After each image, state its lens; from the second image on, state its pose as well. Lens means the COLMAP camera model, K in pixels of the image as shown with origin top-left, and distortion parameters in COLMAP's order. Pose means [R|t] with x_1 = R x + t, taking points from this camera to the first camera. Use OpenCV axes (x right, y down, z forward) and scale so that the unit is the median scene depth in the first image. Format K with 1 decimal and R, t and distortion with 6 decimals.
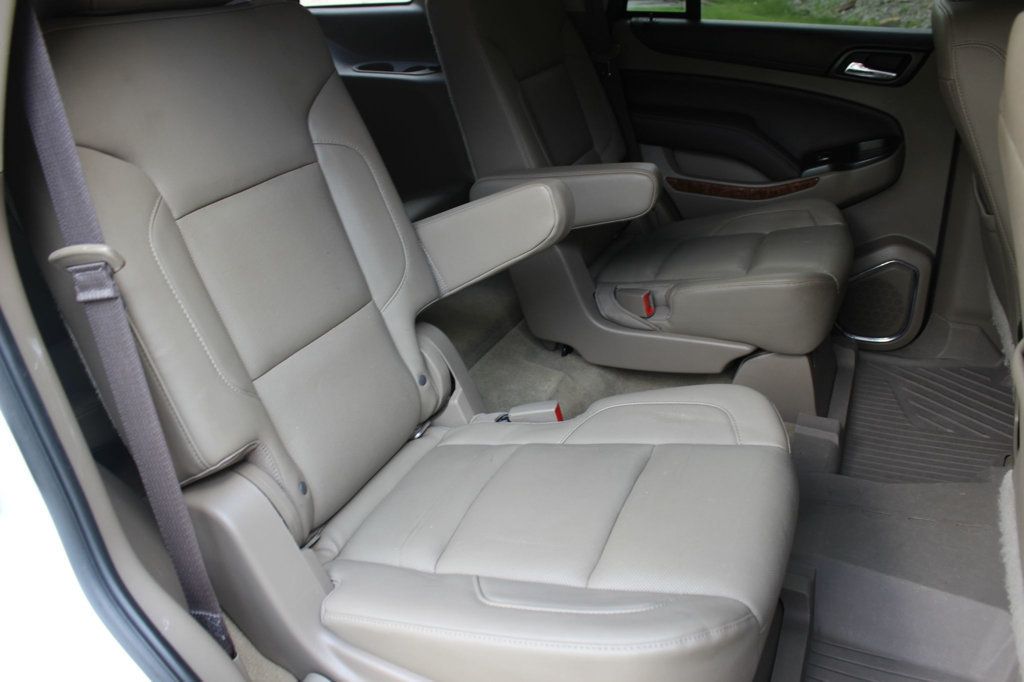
lens RADIAL K [[858.3, 0, 514.9], [0, 858.3, 344.5], [0, 0, 1]] dist [-0.160270, 0.114000]
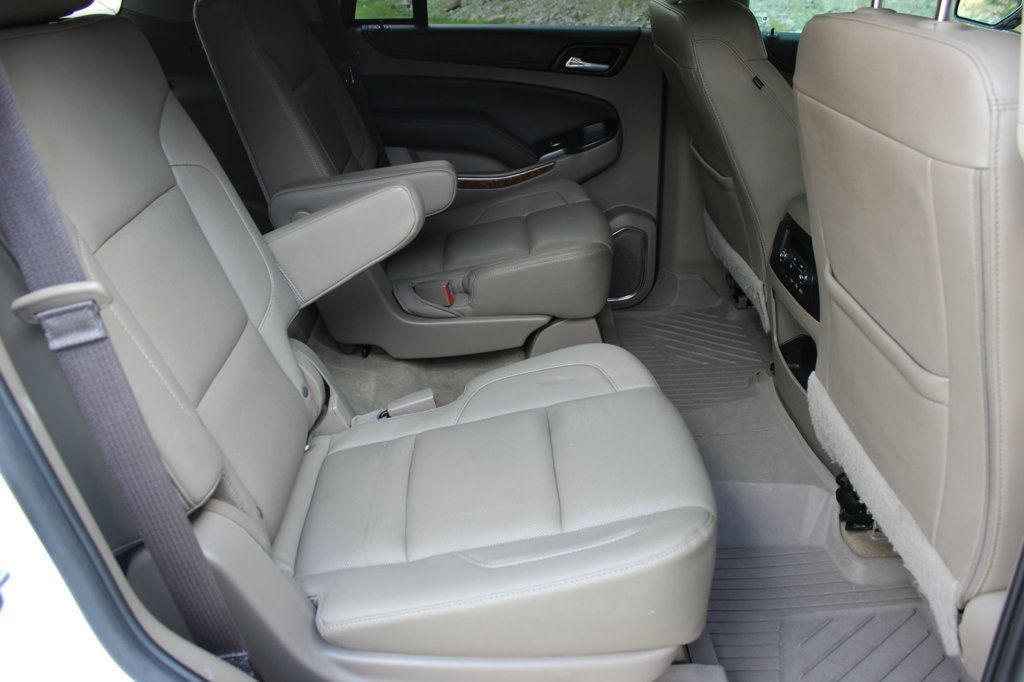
lens RADIAL K [[858.3, 0, 518.6], [0, 858.3, 351.3], [0, 0, 1]] dist [-0.160270, 0.114000]
pose [[0.903356, -0.165521, 0.395666, -0.200817], [0.164939, 0.985655, 0.035756, 0.000332], [-0.395909, 0.032960, 0.917698, -0.009841]]
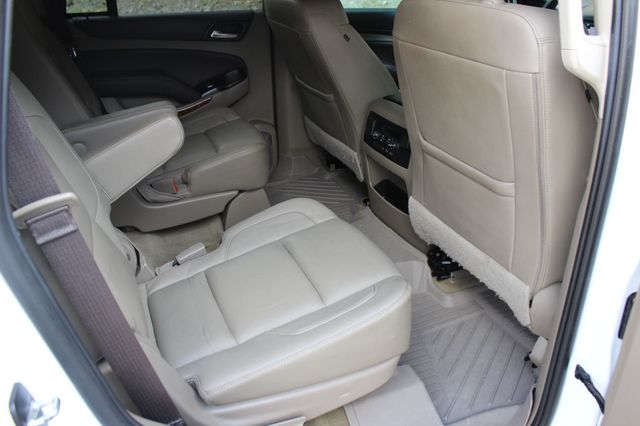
lens RADIAL K [[536.5, 0, 330.0], [0, 536.5, 220.1], [0, 0, 1]] dist [-0.160270, 0.114000]
pose [[0.677765, -0.304996, 0.669038, -0.352699], [0.297004, 0.945938, 0.130348, -0.027648], [-0.672624, 0.110362, 0.731708, 0.048690]]
